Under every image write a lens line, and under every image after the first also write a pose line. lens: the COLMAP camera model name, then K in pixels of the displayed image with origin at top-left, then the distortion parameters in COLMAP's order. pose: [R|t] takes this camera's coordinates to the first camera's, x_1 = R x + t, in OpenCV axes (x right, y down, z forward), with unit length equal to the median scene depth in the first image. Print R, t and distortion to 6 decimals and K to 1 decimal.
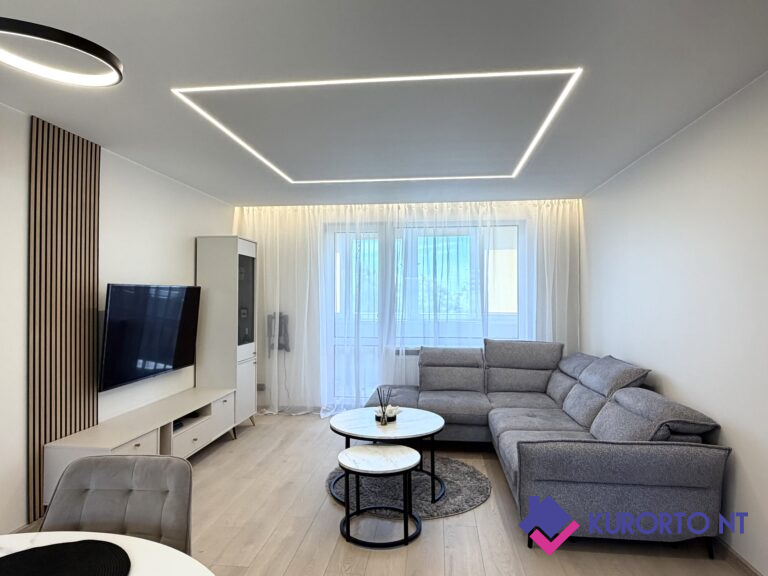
lens RADIAL K [[485.5, 0, 382.4], [0, 485.5, 290.4], [0, 0, 1]] dist [0.009698, 0.006732]
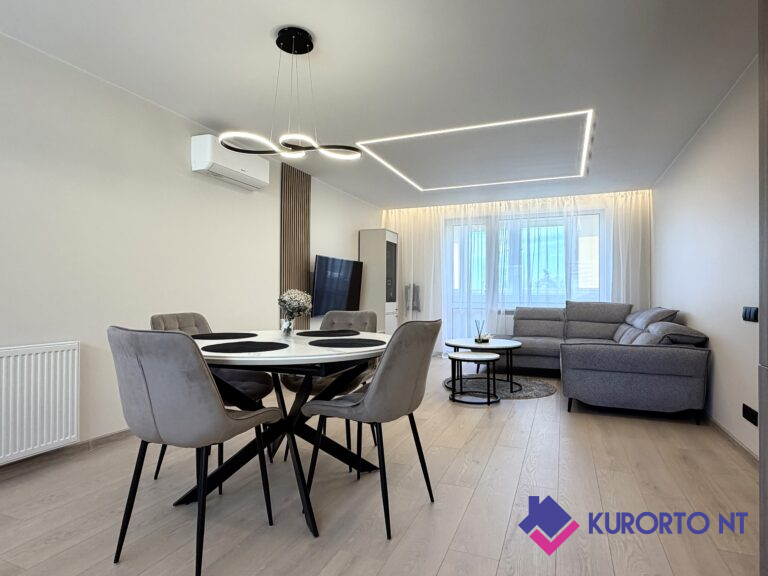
lens RADIAL K [[439.3, 0, 383.7], [0, 439.3, 290.7], [0, 0, 1]] dist [0.008087, 0.001157]
pose [[0.962062, 0.000811, -0.272829, 0.067227], [0.000280, 0.999992, 0.003959, 0.076583], [0.272830, -0.003885, 0.962054, -0.314234]]
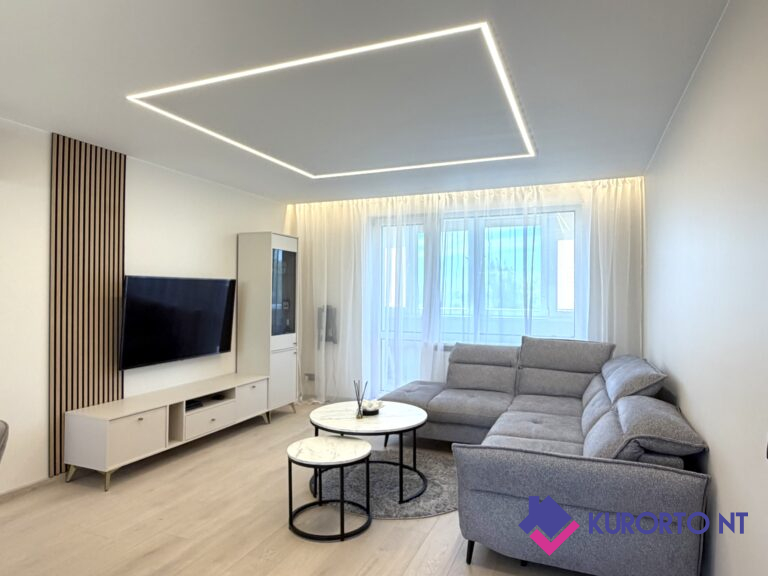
lens RADIAL K [[485.5, 0, 380.2], [0, 485.5, 291.0], [0, 0, 1]] dist [0.009698, 0.006732]
pose [[0.960750, 0.003244, -0.277398, 0.232634], [-0.001318, 0.999974, 0.007128, 0.009629], [0.277414, -0.006483, 0.960729, 0.053259]]
